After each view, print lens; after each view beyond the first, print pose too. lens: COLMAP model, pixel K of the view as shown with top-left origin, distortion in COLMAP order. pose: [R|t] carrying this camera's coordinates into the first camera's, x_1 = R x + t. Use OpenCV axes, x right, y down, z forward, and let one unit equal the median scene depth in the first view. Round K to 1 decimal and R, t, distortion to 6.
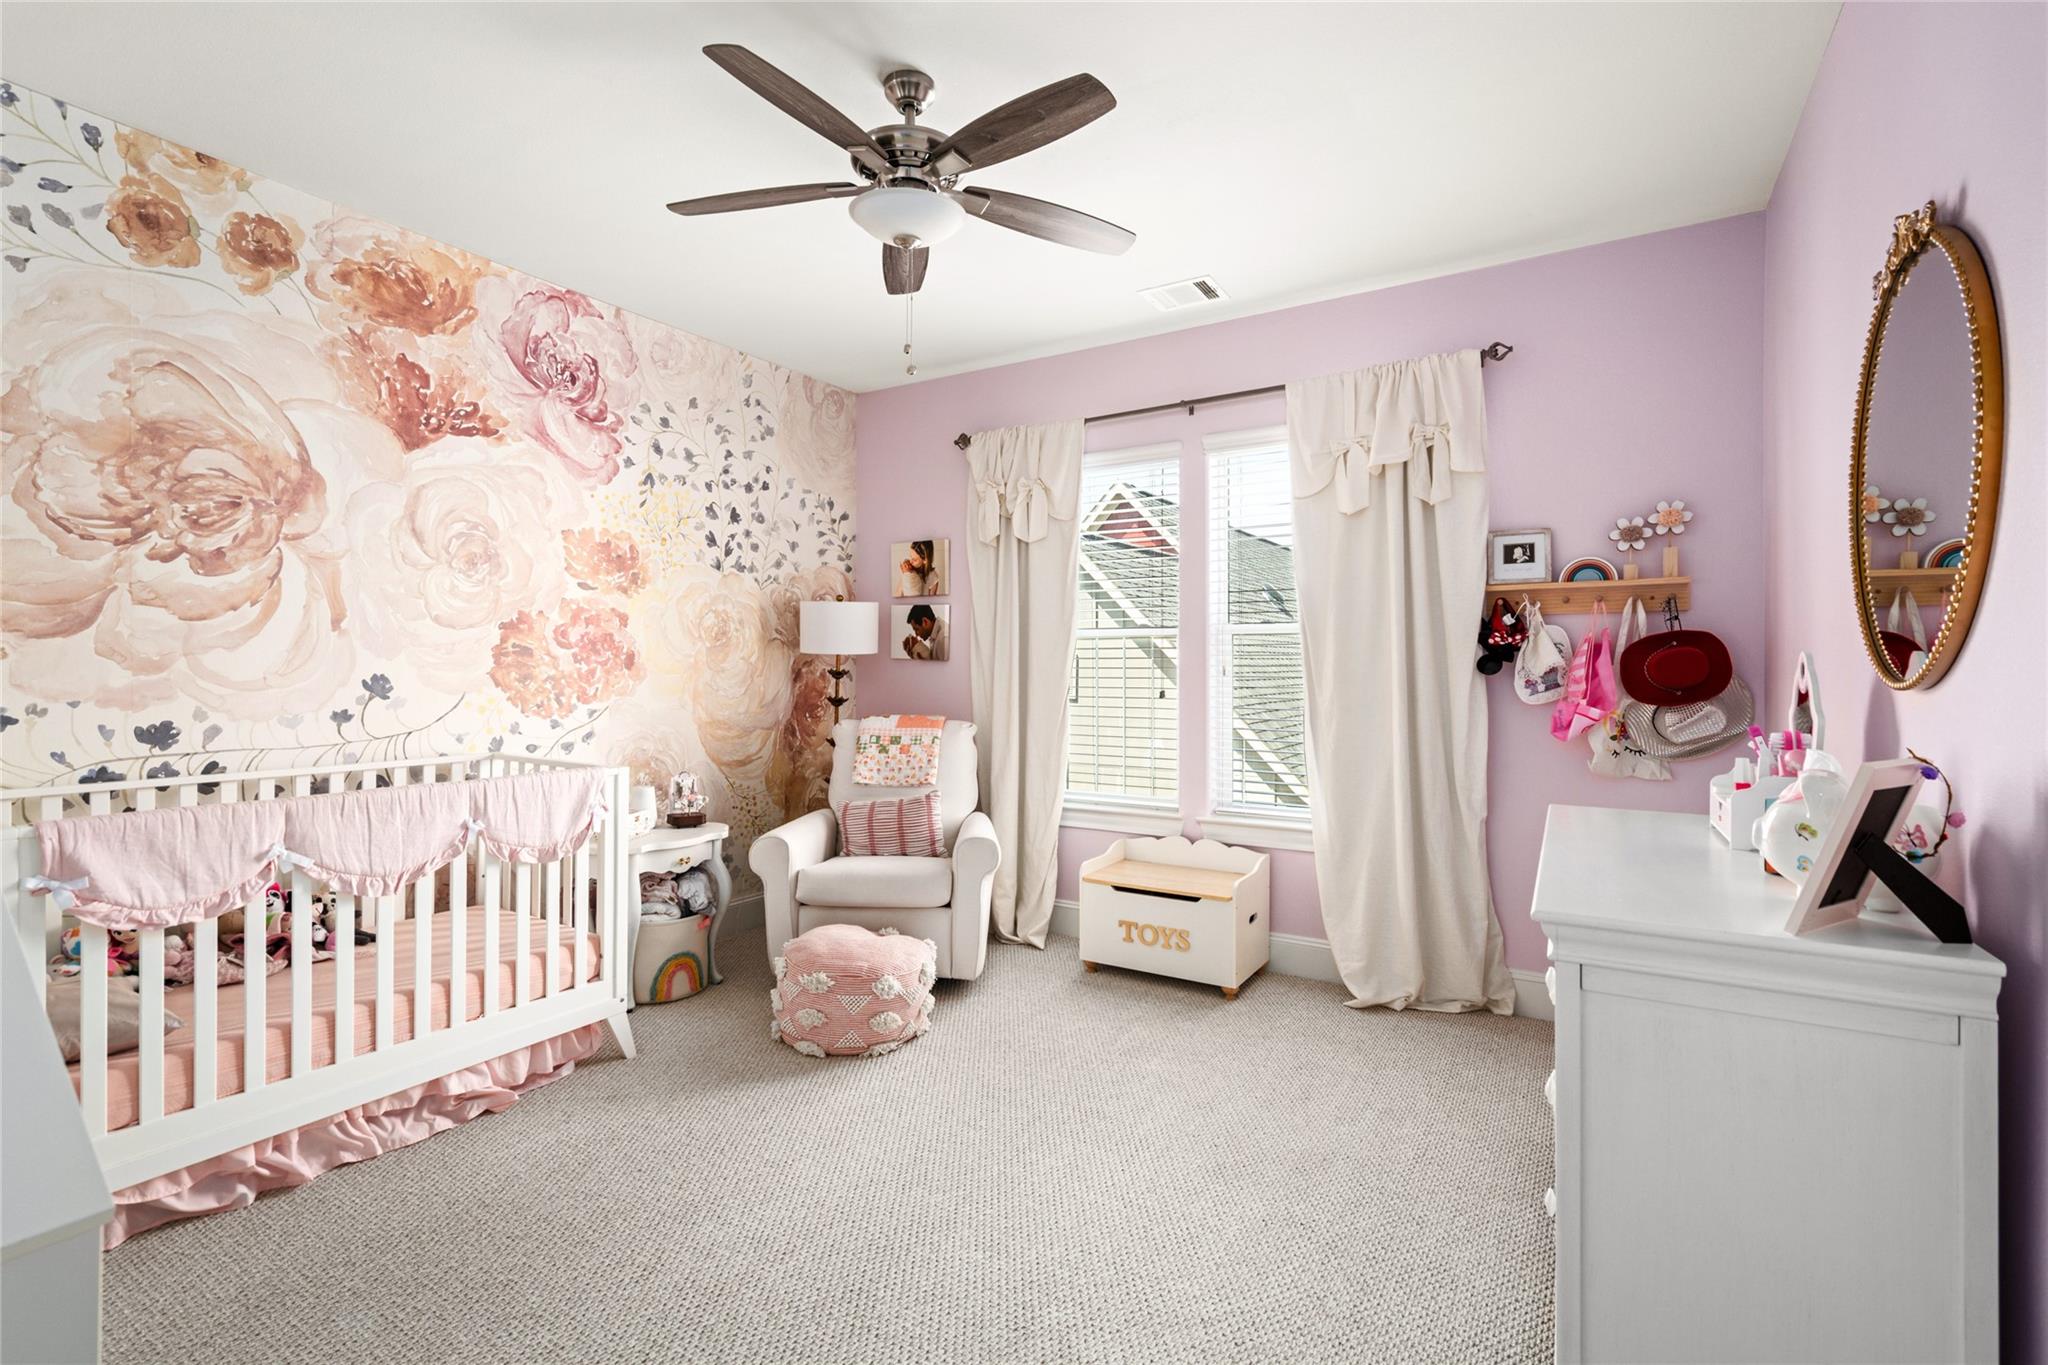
lens RADIAL K [[941.7, 0, 1016.8], [0, 941.7, 675.9], [0, 0, 1]] dist [-0.005422, 0.001597]
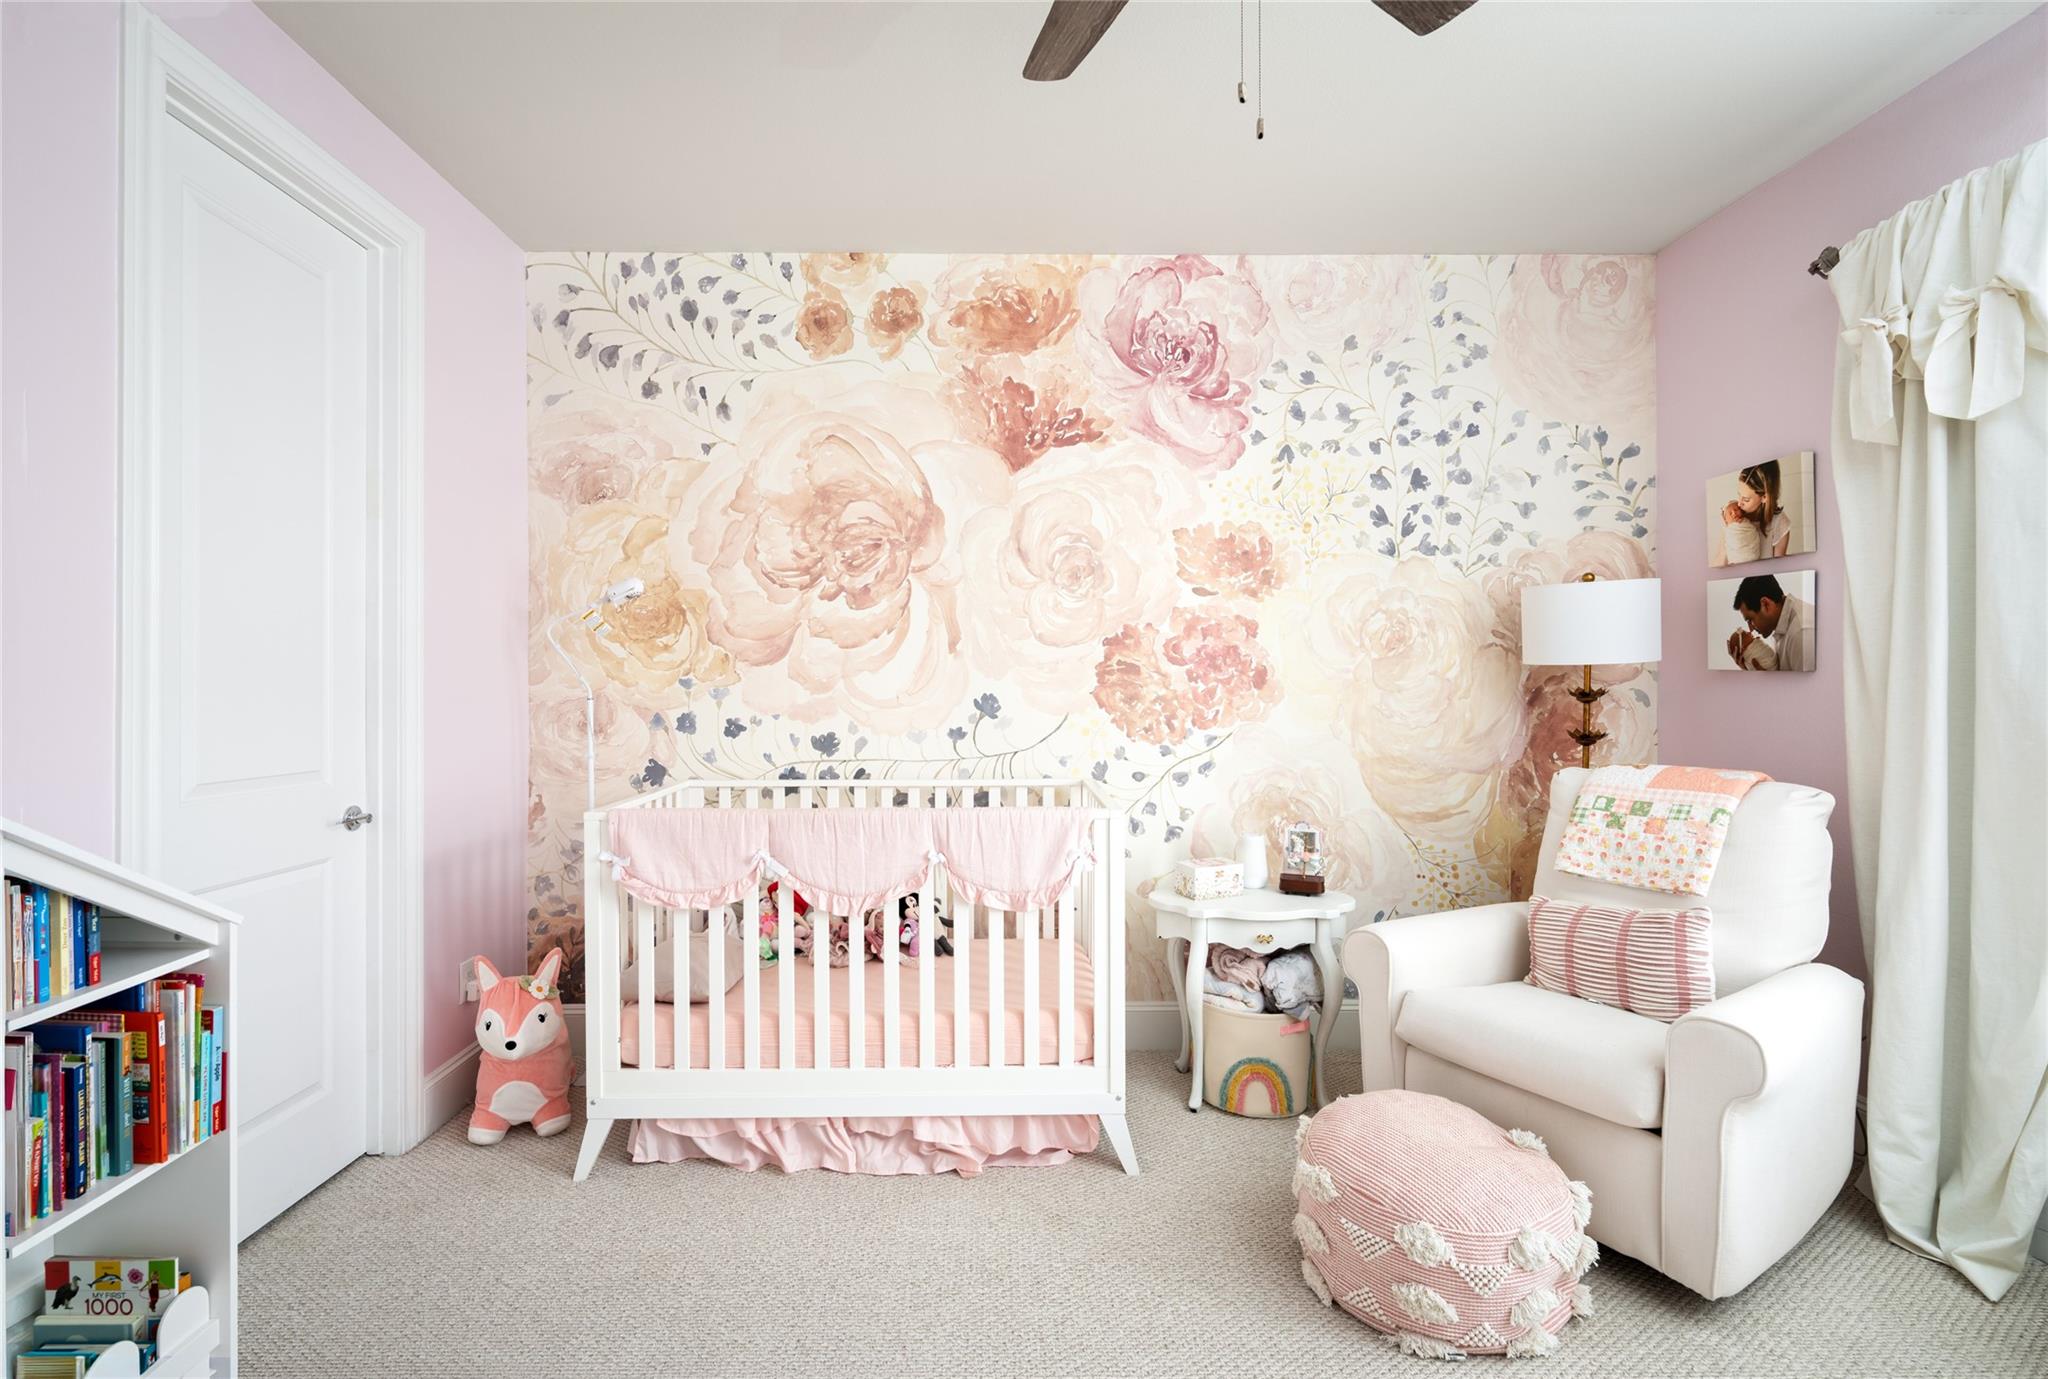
lens RADIAL K [[941.7, 0, 1023.3], [0, 941.7, 685.2], [0, 0, 1]] dist [-0.005422, 0.001597]
pose [[0.540053, -0.003814, -0.841622, 0.197558], [-0.003695, 0.999969, -0.006903, -0.004101], [0.841623, 0.006838, 0.540022, 0.446546]]
